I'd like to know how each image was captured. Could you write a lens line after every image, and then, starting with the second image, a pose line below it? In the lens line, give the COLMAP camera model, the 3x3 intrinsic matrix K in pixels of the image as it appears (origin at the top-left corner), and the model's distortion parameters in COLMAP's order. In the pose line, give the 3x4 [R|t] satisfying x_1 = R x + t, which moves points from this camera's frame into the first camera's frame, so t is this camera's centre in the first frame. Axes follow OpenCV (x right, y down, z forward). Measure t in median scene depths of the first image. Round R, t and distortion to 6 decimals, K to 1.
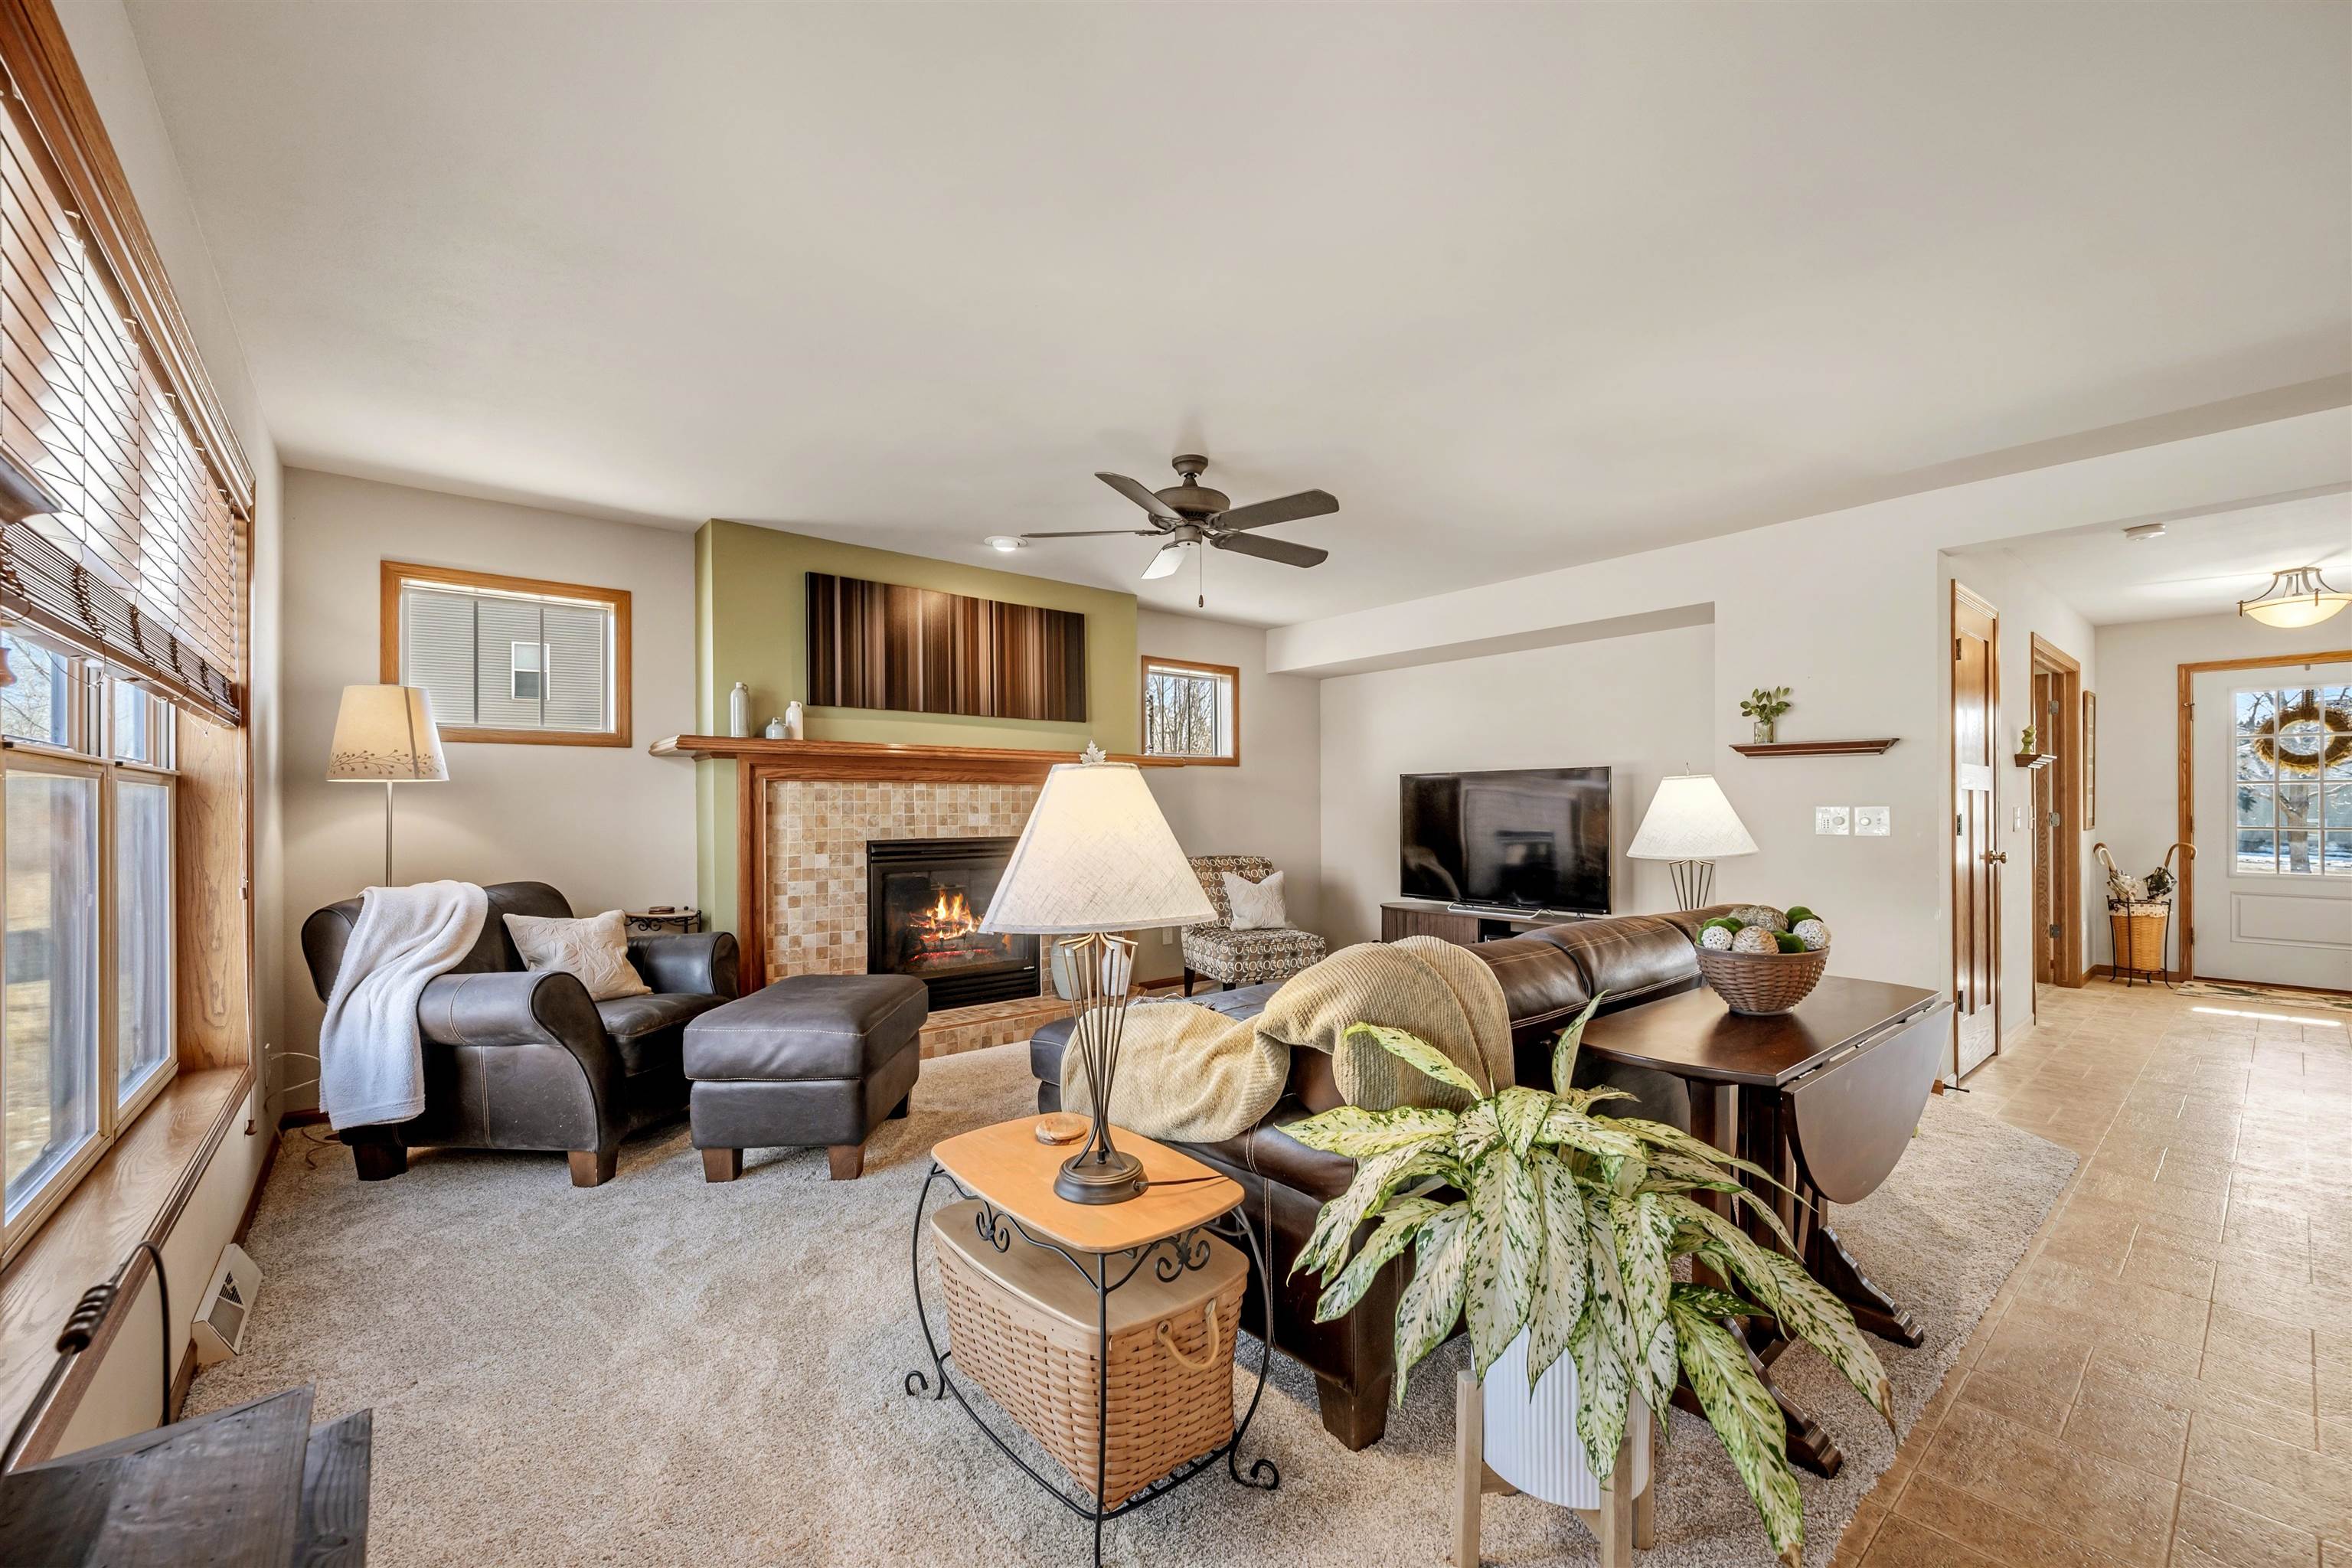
lens RADIAL K [[937.3, 0, 1190.8], [0, 937.3, 800.3], [0, 0, 1]] dist [-0.001032, 0.000593]
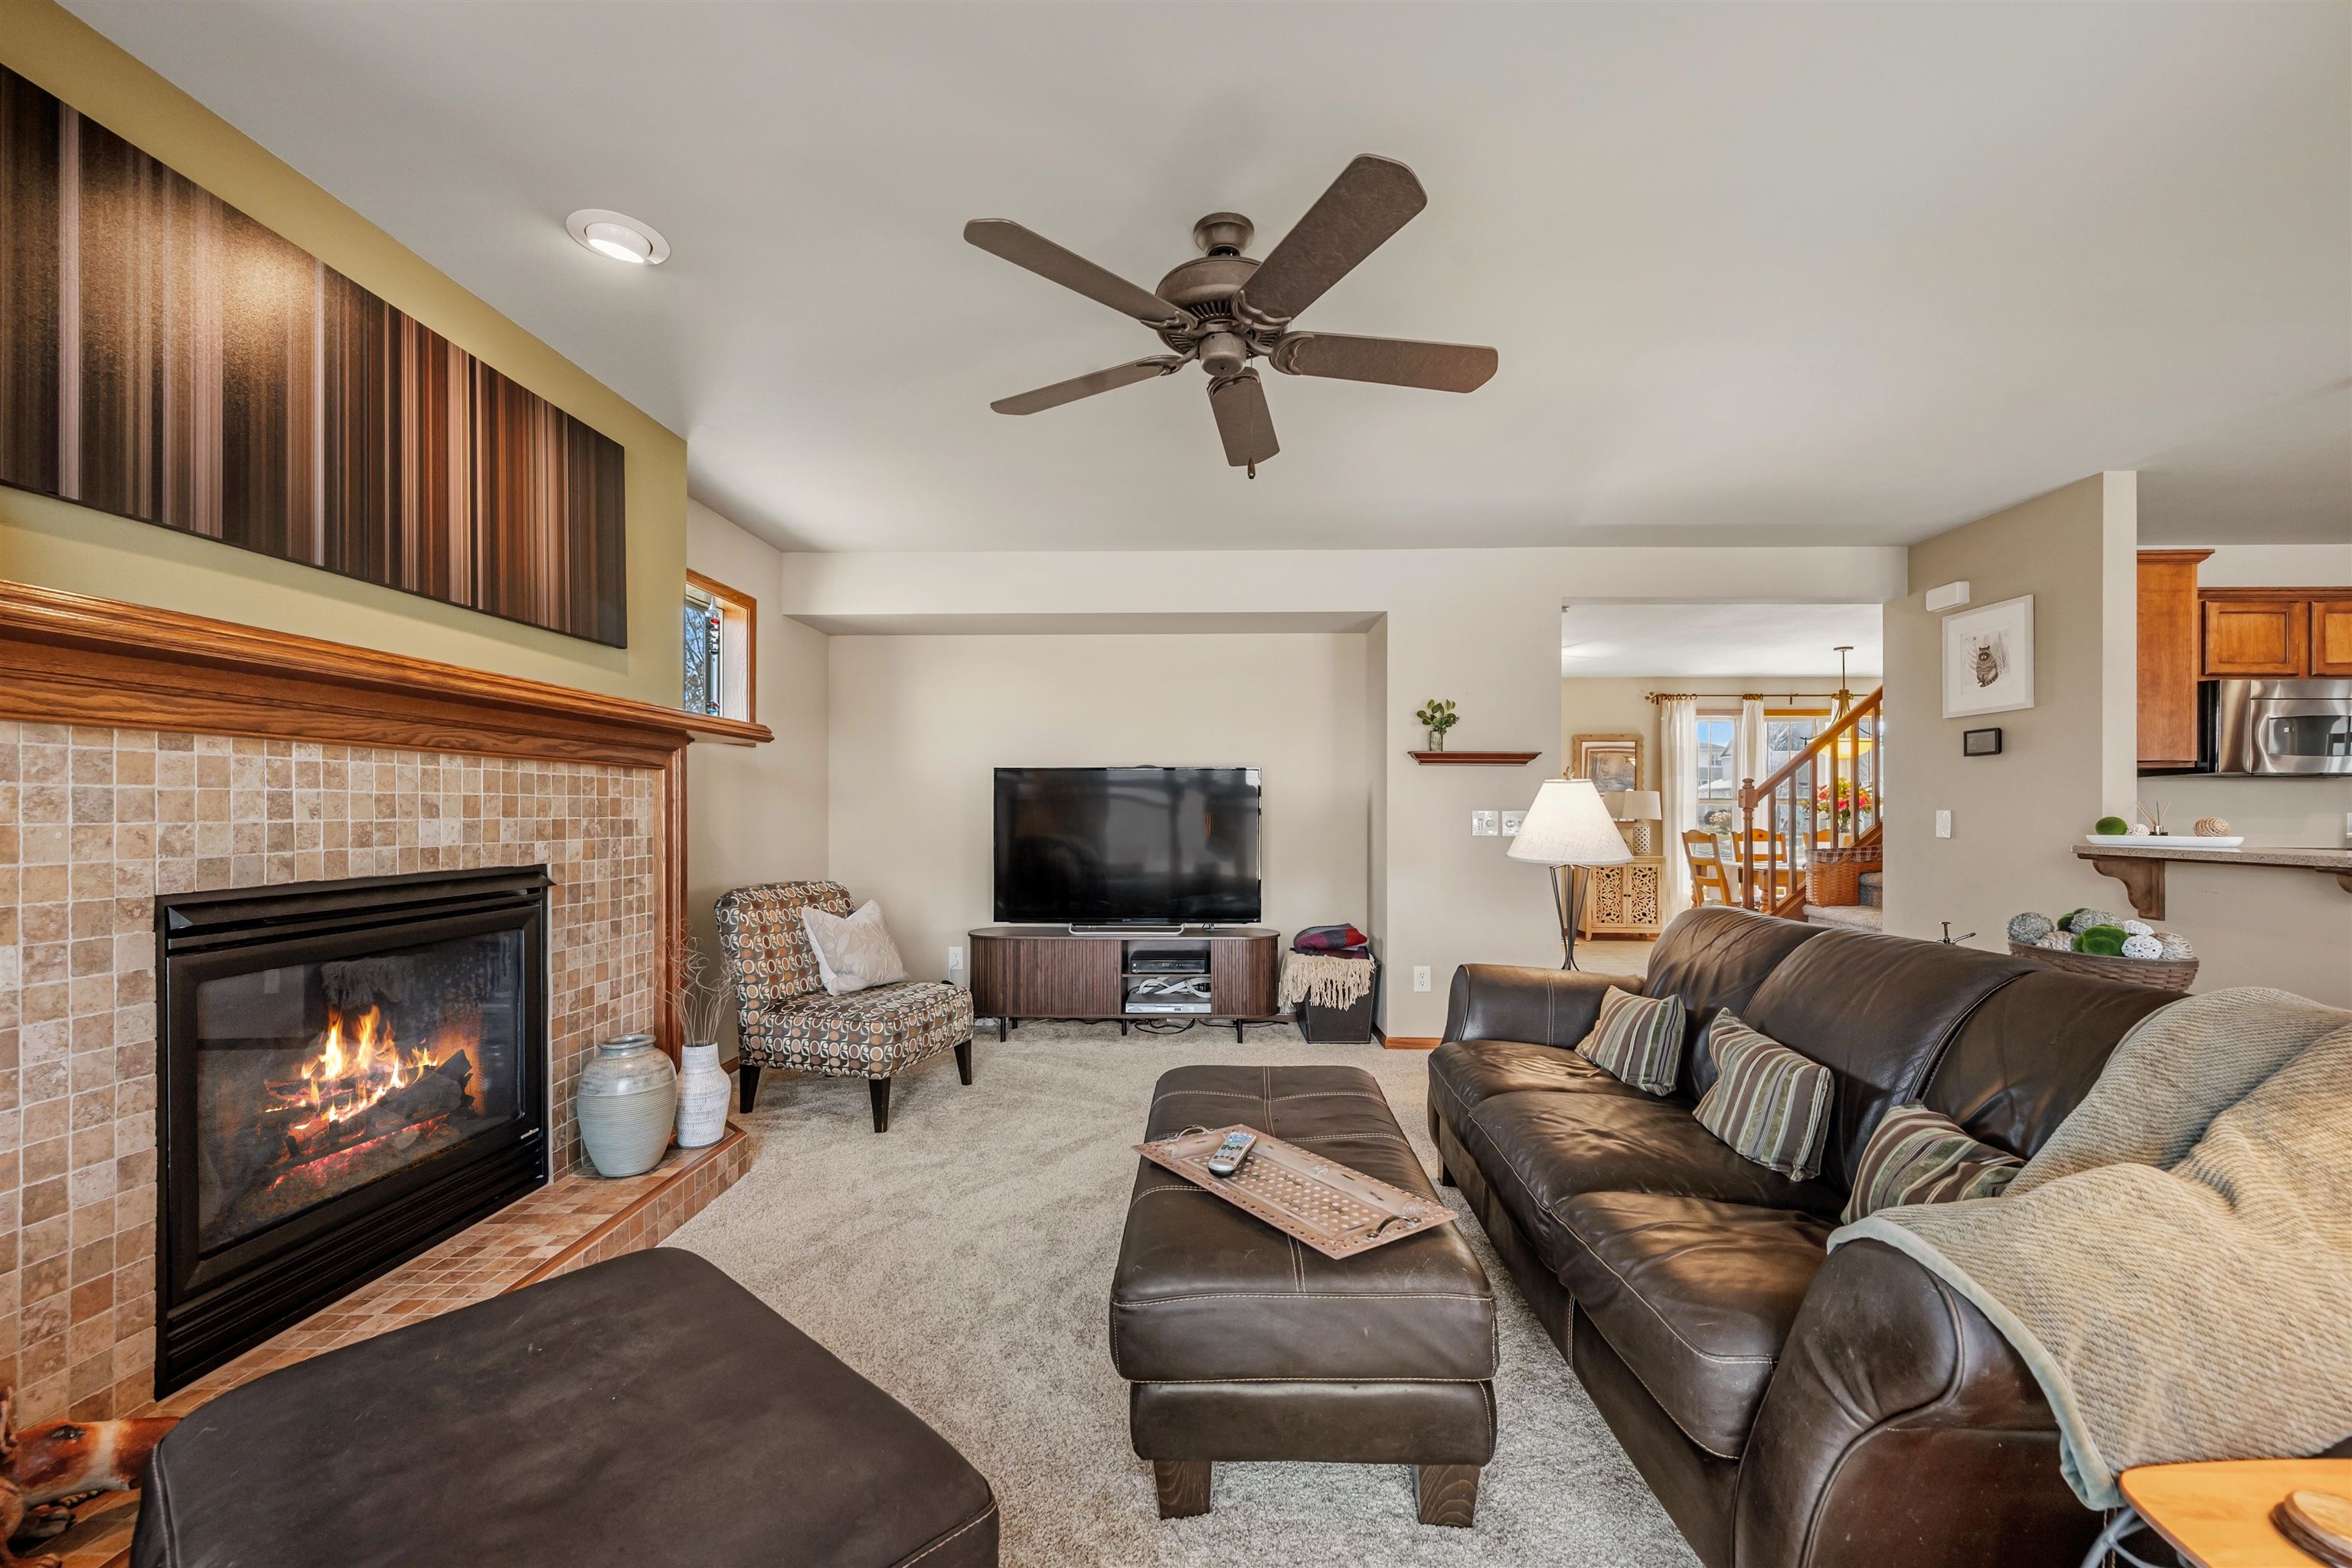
lens RADIAL K [[937.3, 0, 1183.1], [0, 937.3, 803.8], [0, 0, 1]] dist [-0.001032, 0.000593]
pose [[0.669475, 0.009422, 0.742775, -0.356331], [-0.010677, 0.999938, -0.003061, 0.004839], [-0.742758, -0.005882, 0.669534, 0.481051]]
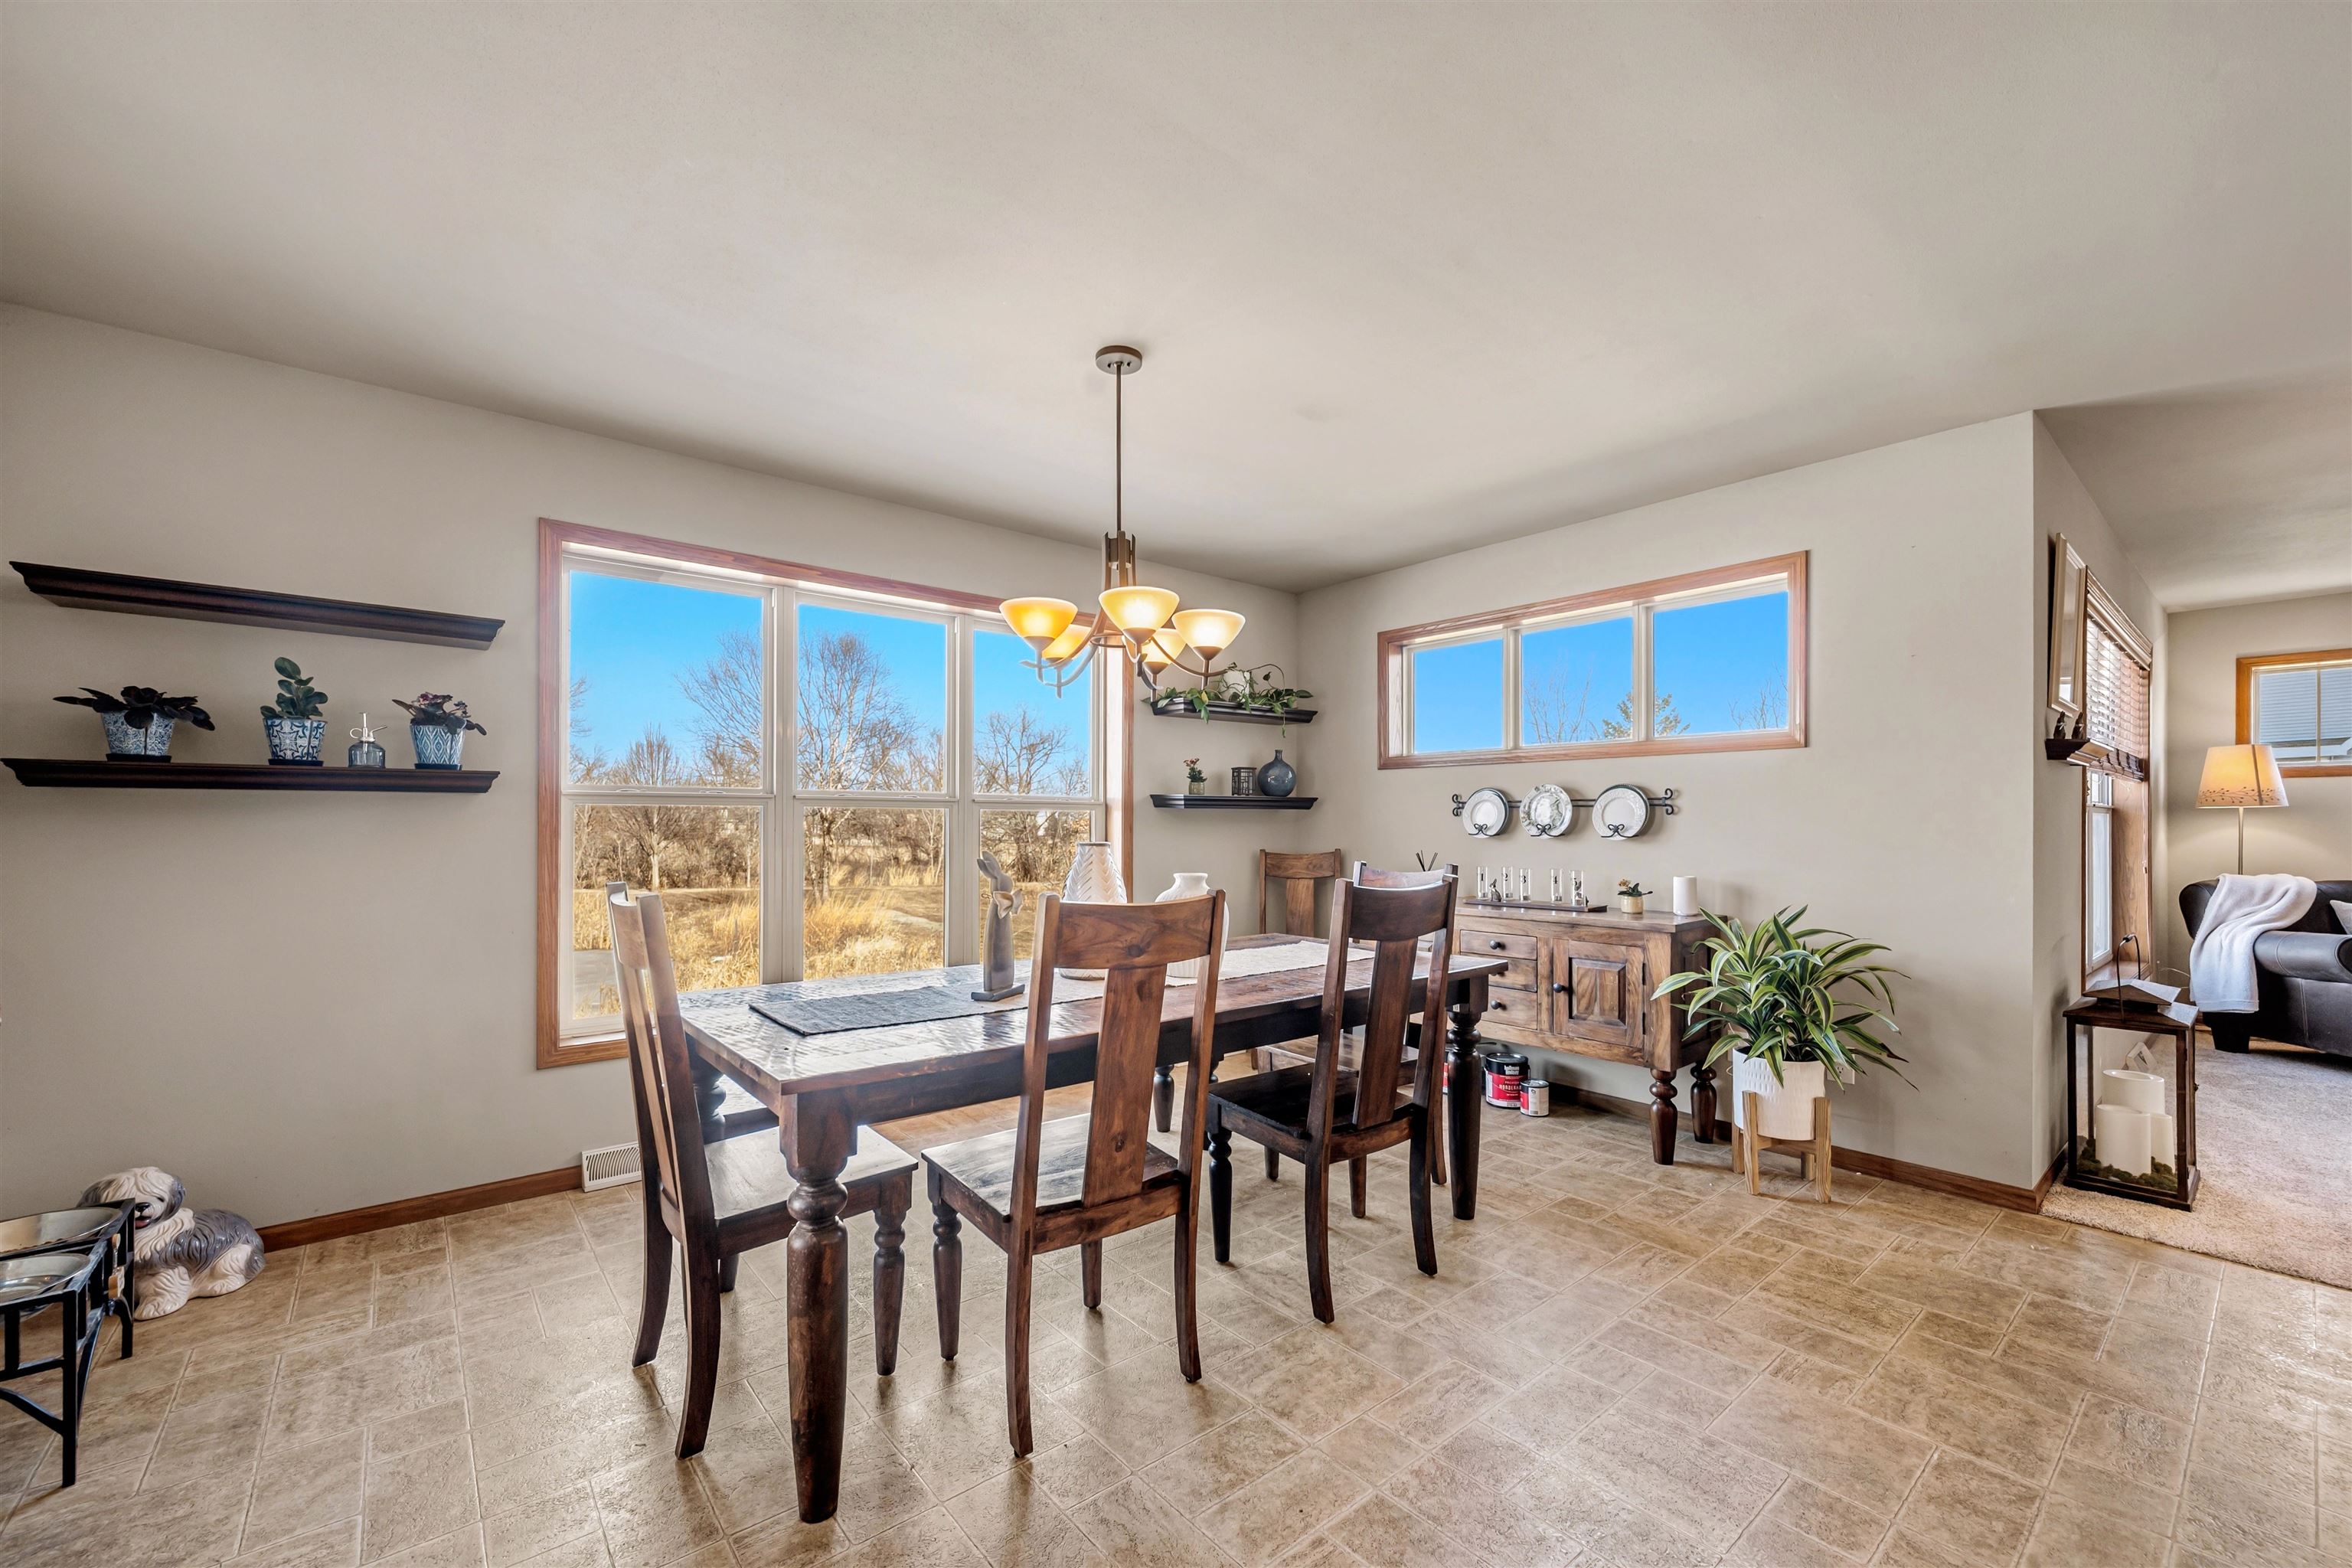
lens RADIAL K [[937.3, 0, 1185.7], [0, 937.3, 824.7], [0, 0, 1]] dist [-0.001032, 0.000593]
pose [[-0.008270, 0.003826, -0.999958, 0.532143], [0.005580, 0.999977, 0.003780, -0.005588], [0.999950, -0.005549, -0.008291, -0.548678]]
